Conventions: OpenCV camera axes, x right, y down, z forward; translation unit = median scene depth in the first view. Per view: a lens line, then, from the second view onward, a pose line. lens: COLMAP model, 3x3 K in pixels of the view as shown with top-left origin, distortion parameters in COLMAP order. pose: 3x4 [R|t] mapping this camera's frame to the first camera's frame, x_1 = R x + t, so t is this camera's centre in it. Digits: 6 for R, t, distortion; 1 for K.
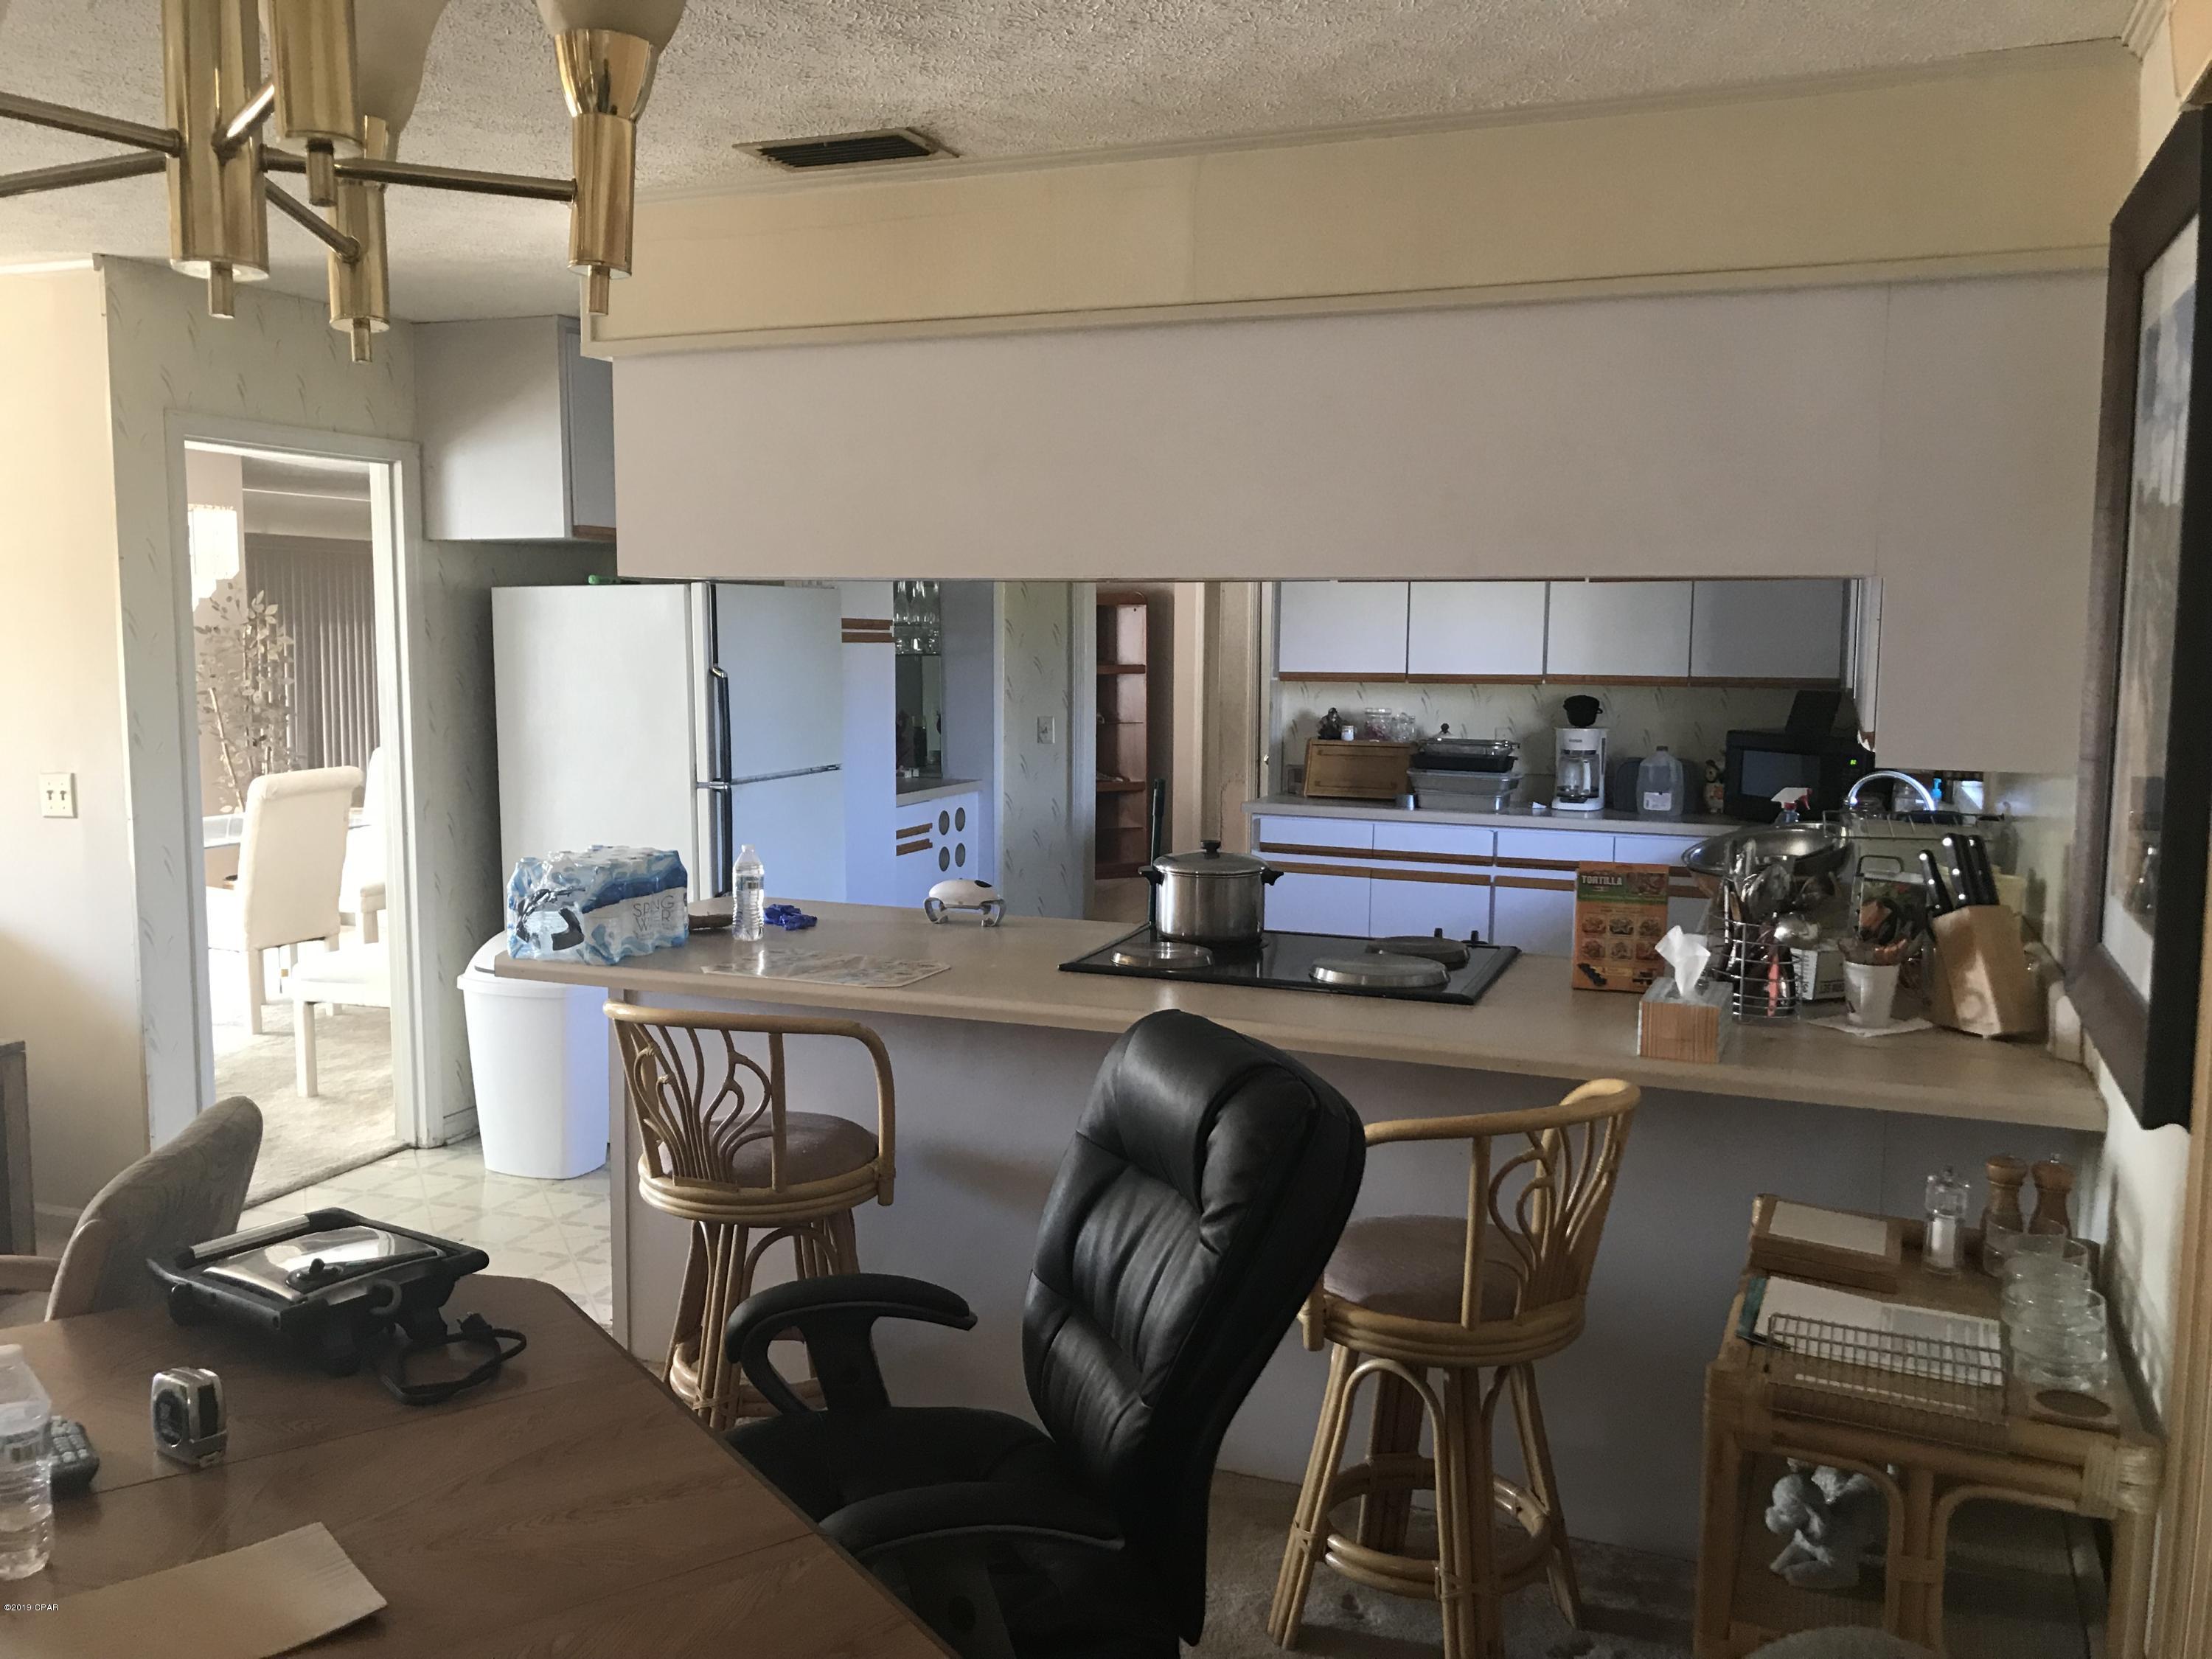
lens RADIAL K [[1820.8, 0, 1035.4], [0, 1820.8, 841.2], [0, 0, 1]] dist [0.002189, -0.001409]
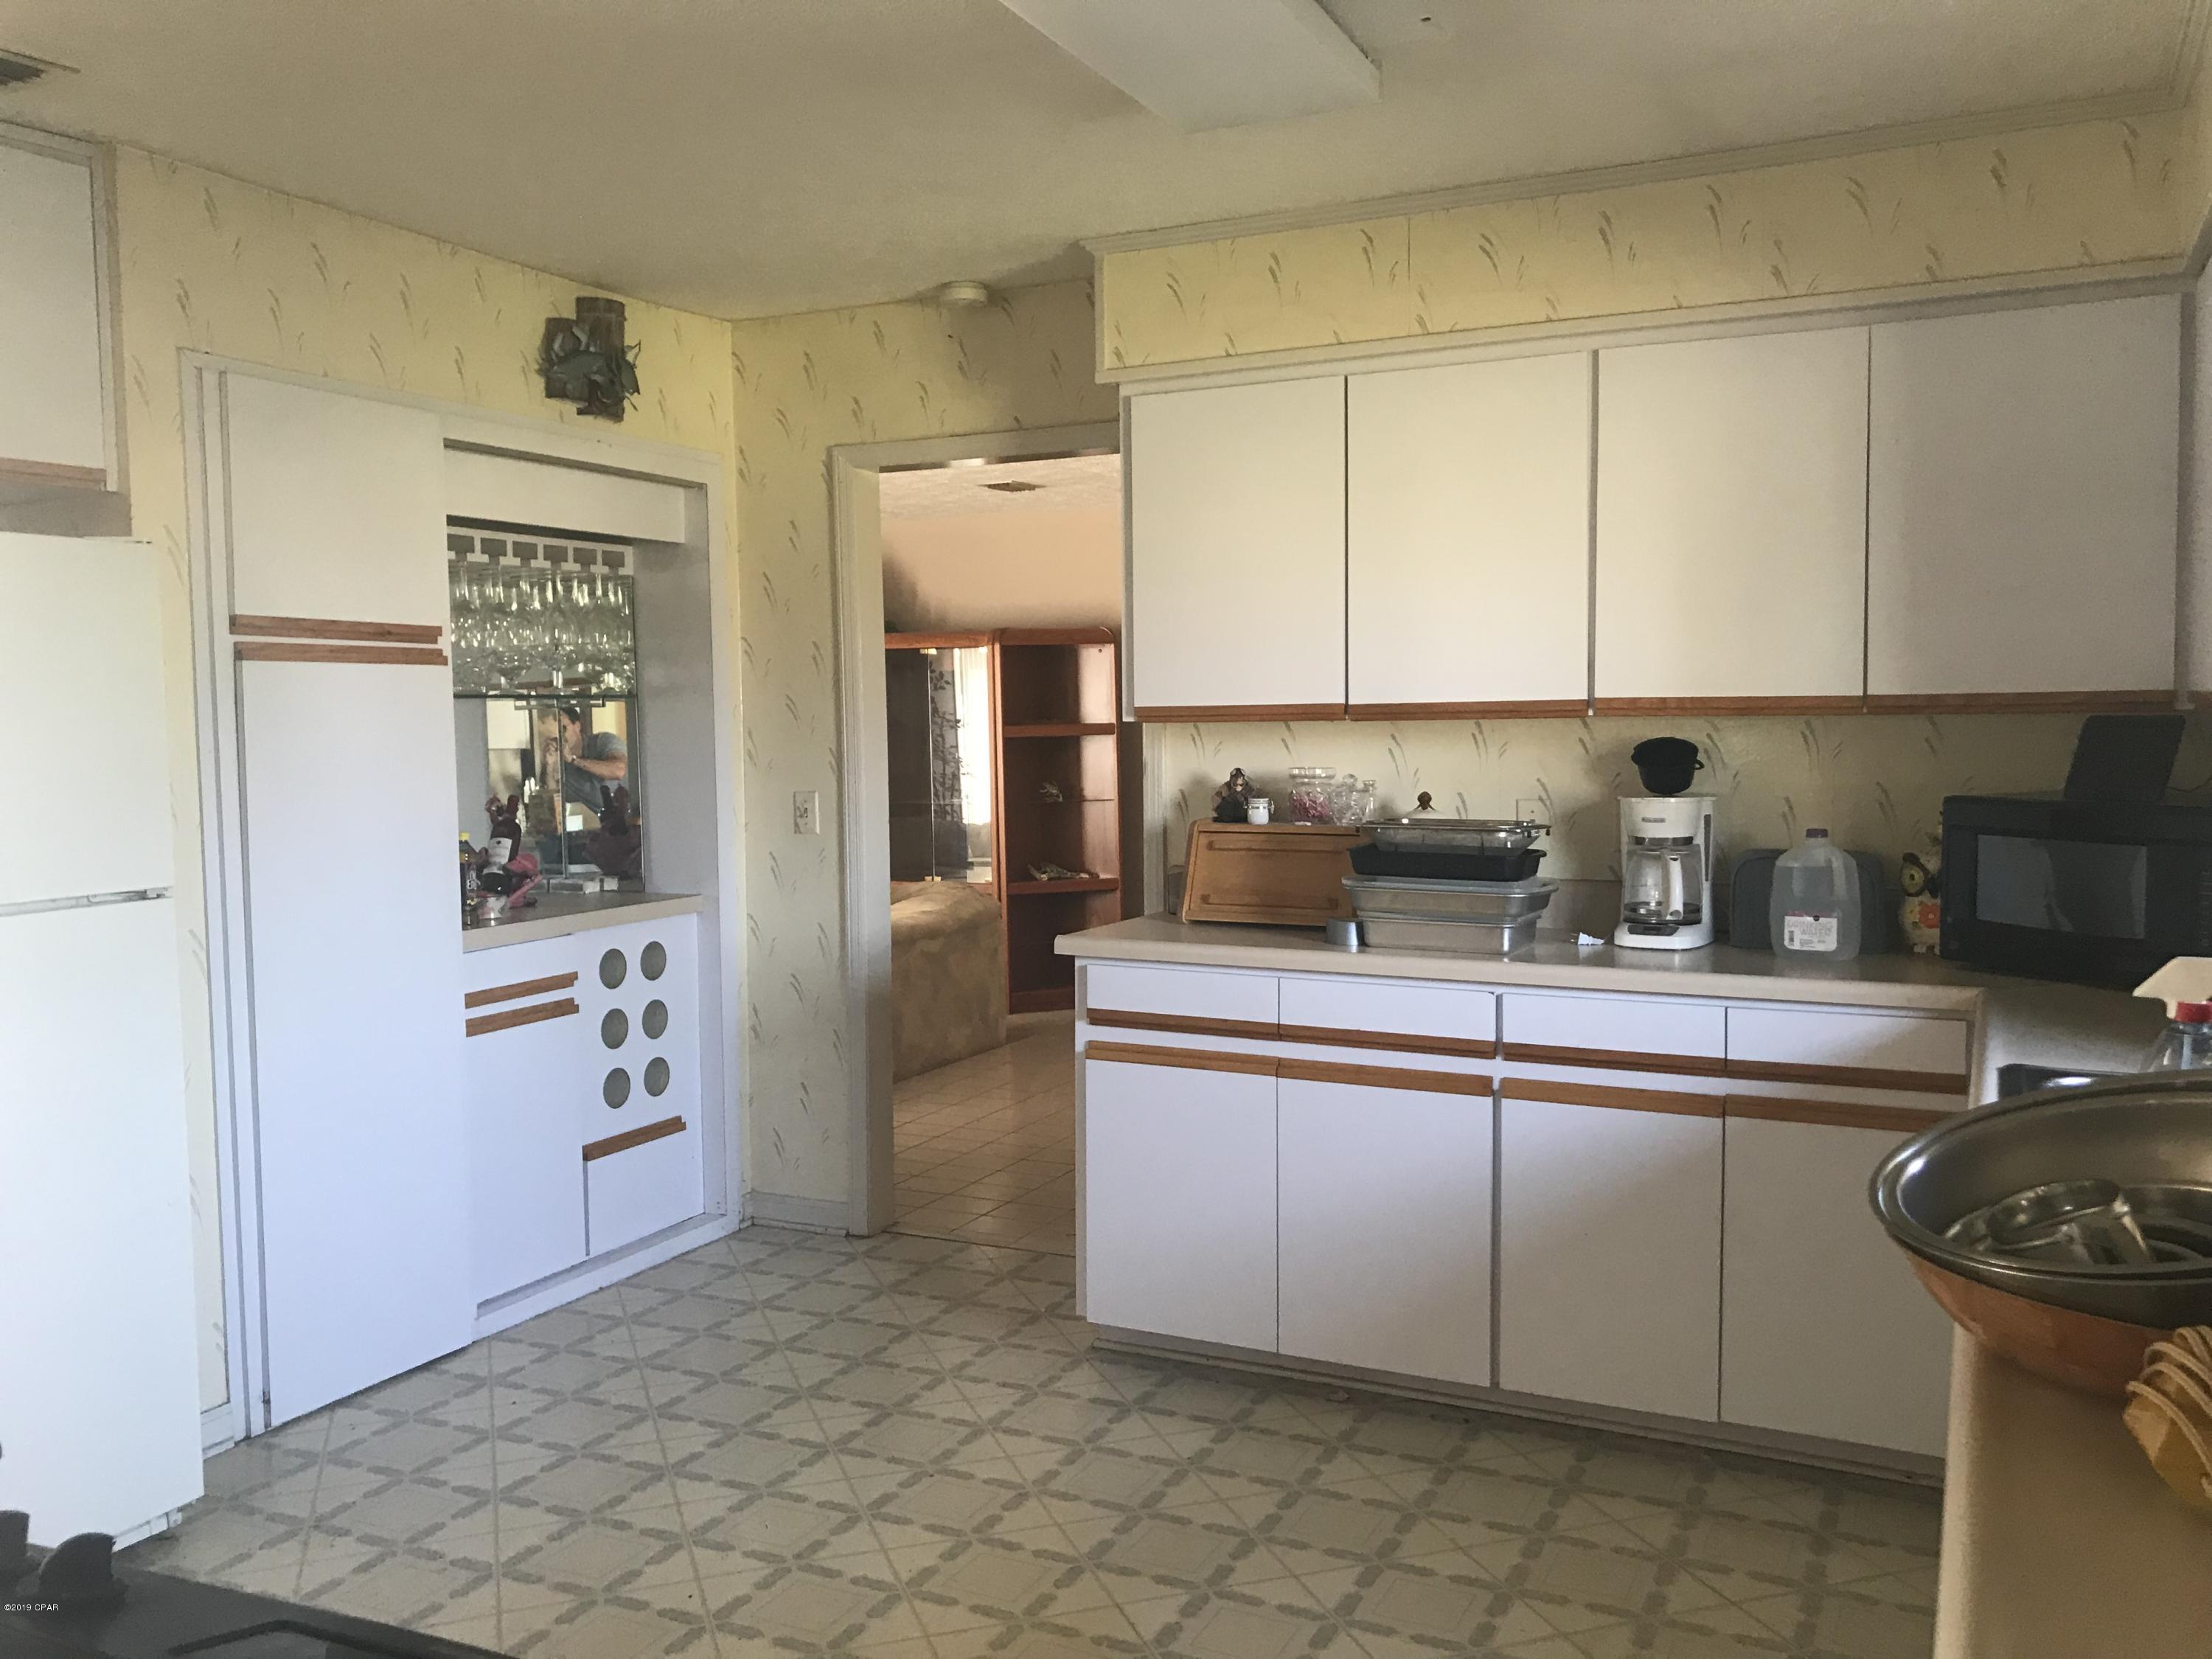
lens RADIAL K [[1790.4, 0, 1106.0], [0, 1790.4, 829.5], [0, 0, 1]] dist [0.010530, -0.000892]
pose [[0.998625, -0.013599, -0.050627, 0.149240], [0.011036, 0.998660, -0.050569, -0.025138], [0.051247, 0.049941, 0.997437, 0.426577]]
